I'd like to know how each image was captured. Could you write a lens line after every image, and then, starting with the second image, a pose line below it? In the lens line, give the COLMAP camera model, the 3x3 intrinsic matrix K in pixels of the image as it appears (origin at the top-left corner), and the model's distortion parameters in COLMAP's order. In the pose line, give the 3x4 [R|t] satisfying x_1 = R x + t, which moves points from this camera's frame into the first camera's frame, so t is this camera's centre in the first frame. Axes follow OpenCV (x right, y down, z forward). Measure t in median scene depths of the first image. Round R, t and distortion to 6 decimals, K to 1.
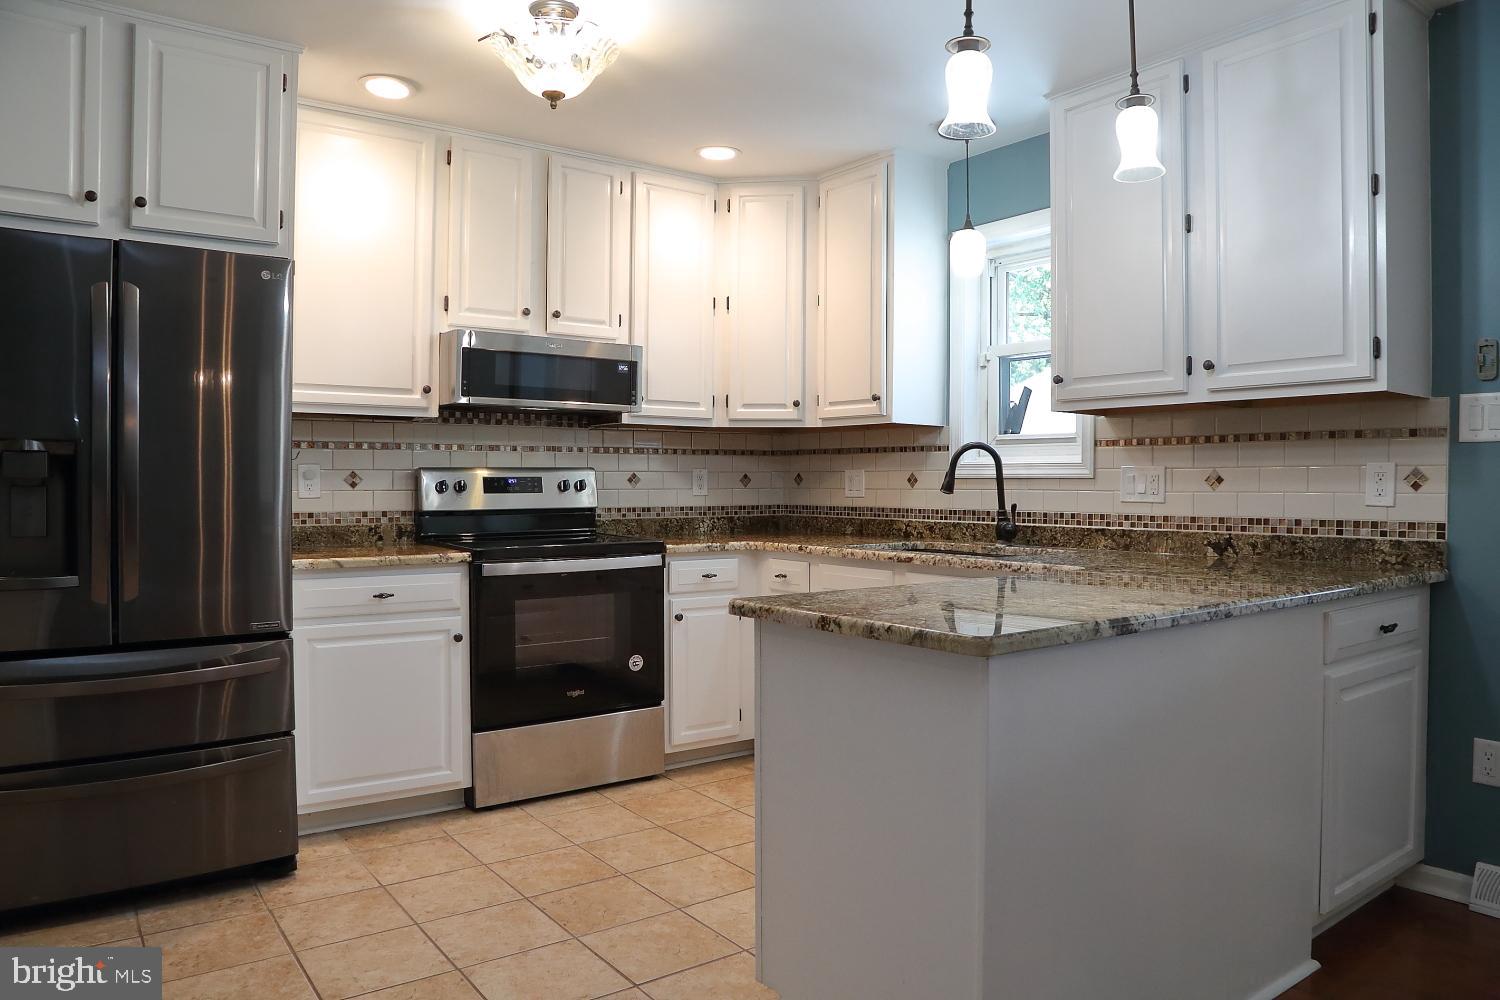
lens RADIAL K [[1031.7, 0, 731.5], [0, 1031.7, 501.9], [0, 0, 1]] dist [-0.114210, 0.037120]
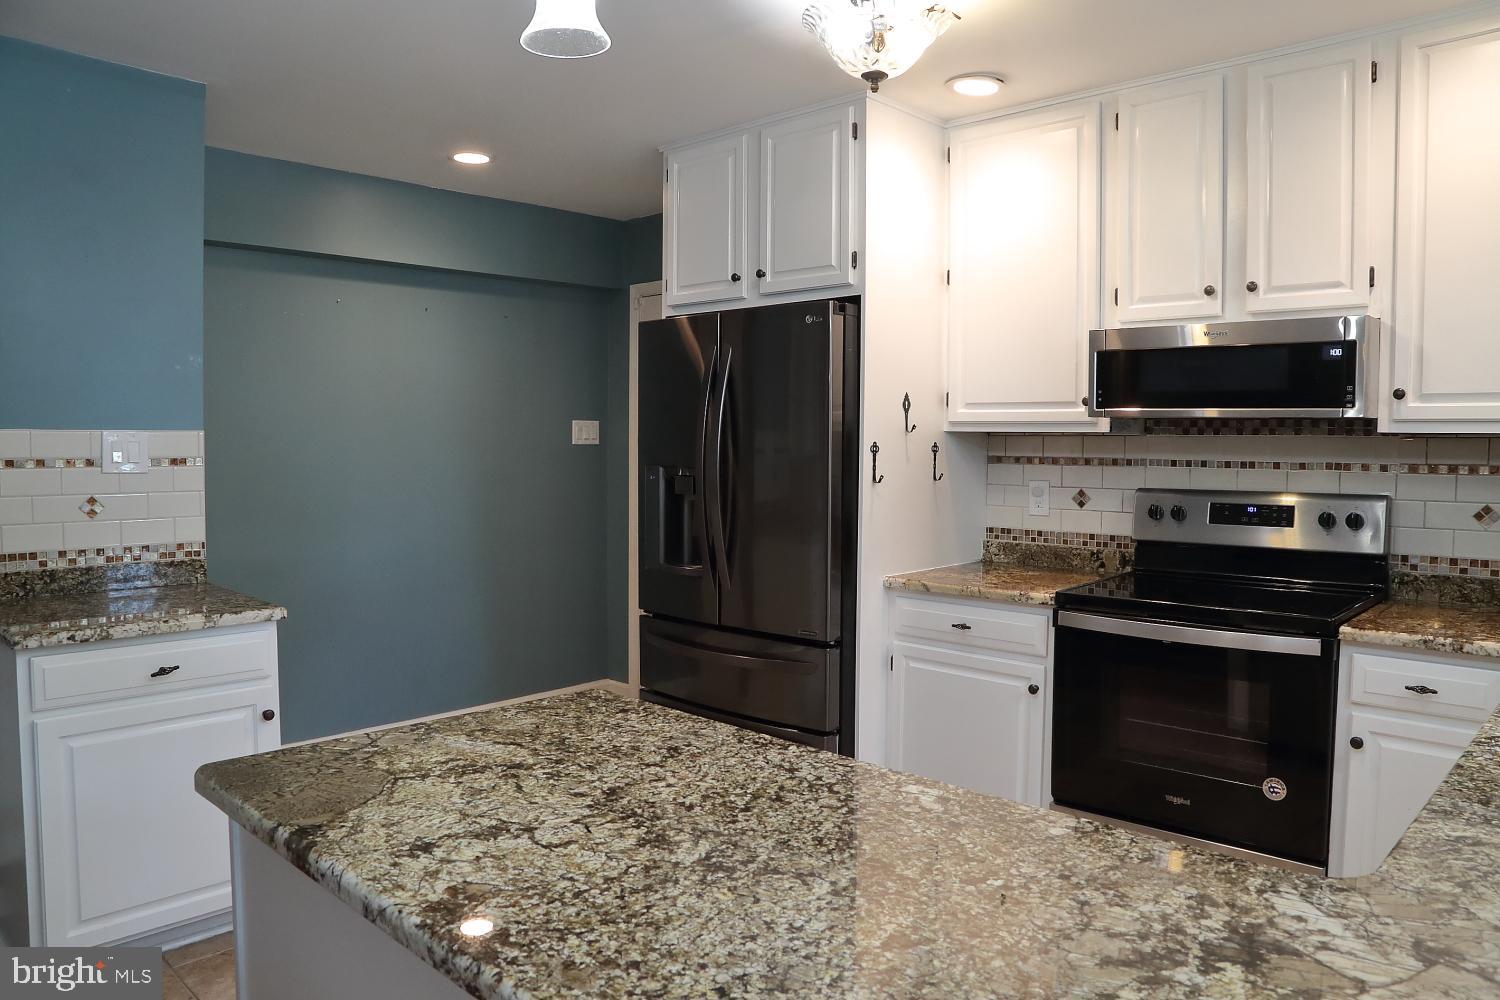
lens RADIAL K [[1031.7, 0, 771.3], [0, 1031.7, 474.2], [0, 0, 1]] dist [-0.114210, 0.037120]
pose [[0.210136, 0.031036, -0.977179, 0.485301], [-0.024640, 0.999347, 0.026441, -0.063424], [0.977362, 0.018522, 0.210764, 0.546805]]
